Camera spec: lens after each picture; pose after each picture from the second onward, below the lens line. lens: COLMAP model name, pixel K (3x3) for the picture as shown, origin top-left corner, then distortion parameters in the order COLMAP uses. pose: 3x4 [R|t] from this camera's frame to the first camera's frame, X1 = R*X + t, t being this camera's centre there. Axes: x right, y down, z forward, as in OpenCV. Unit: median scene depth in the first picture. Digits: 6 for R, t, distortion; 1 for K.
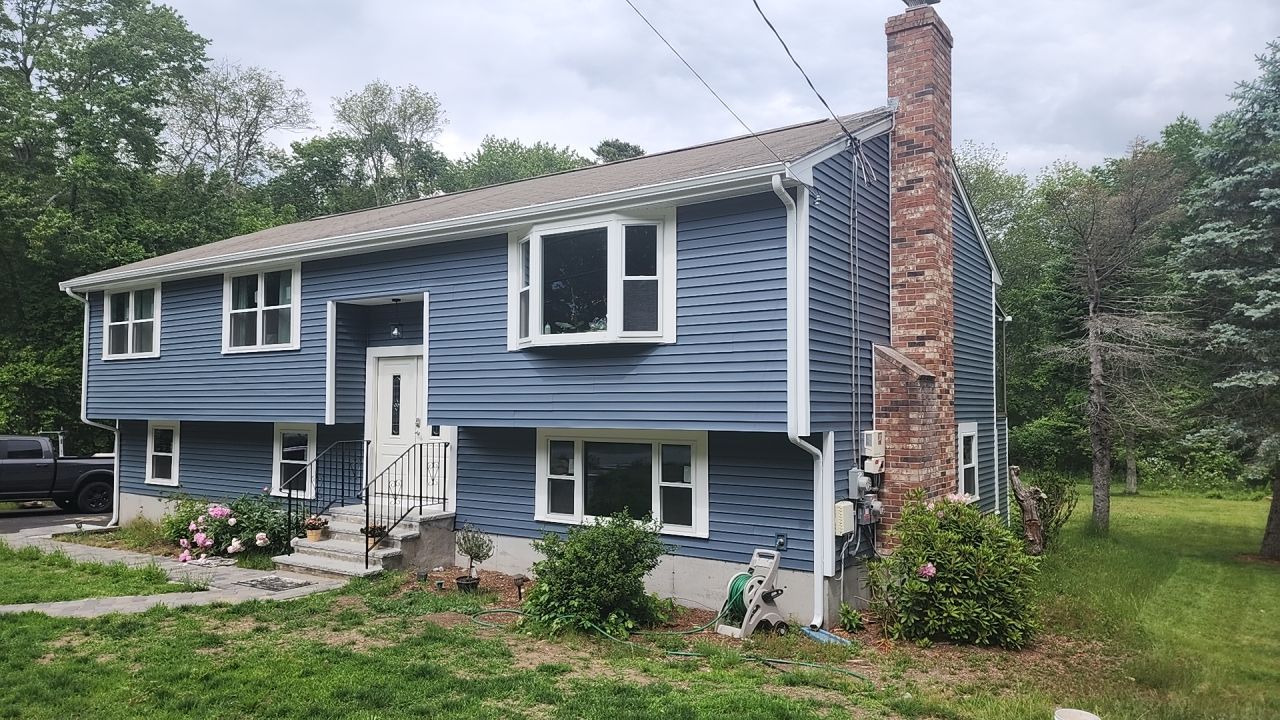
lens RADIAL K [[853.9, 0, 640.0], [0, 853.9, 360.0], [0, 0, 1]] dist [0.086069, -0.082789]
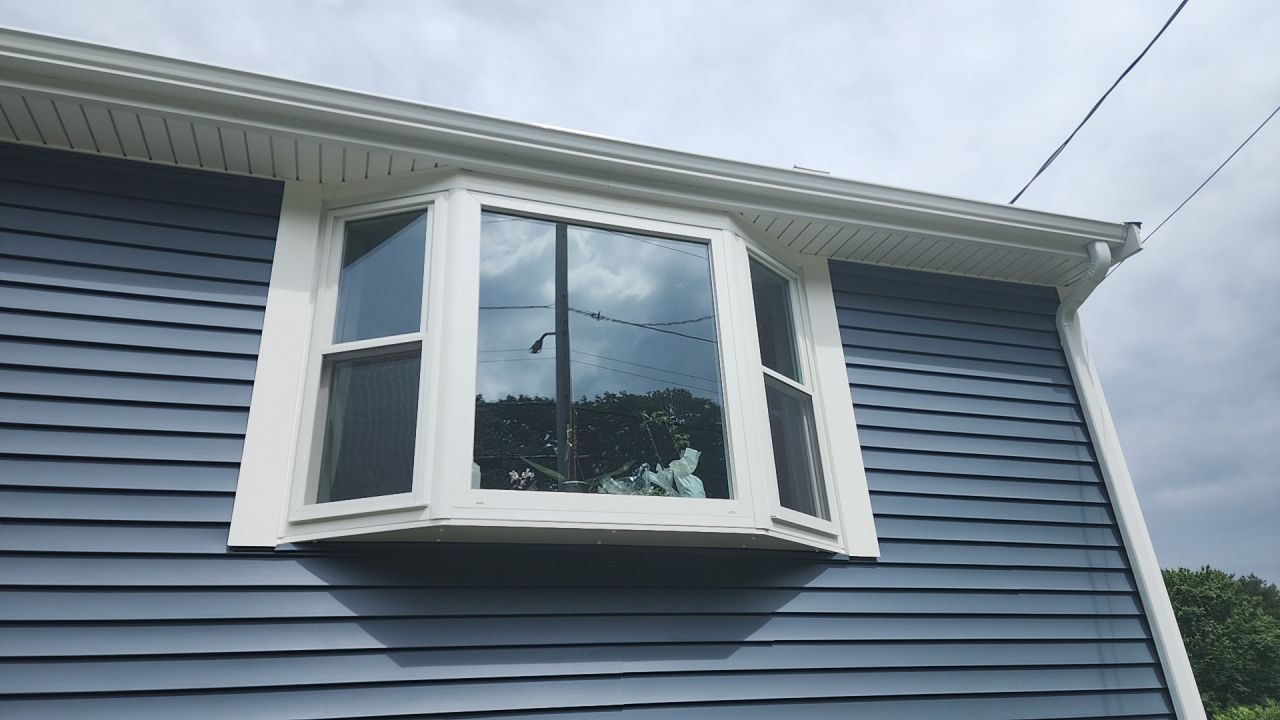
lens RADIAL K [[853.9, 0, 640.0], [0, 853.9, 360.0], [0, 0, 1]] dist [0.086069, -0.082789]
pose [[0.602382, 0.312961, 0.734296, -0.304938], [0.015858, 0.915057, -0.403013, 0.048730], [-0.798050, 0.254412, 0.546251, 0.765989]]
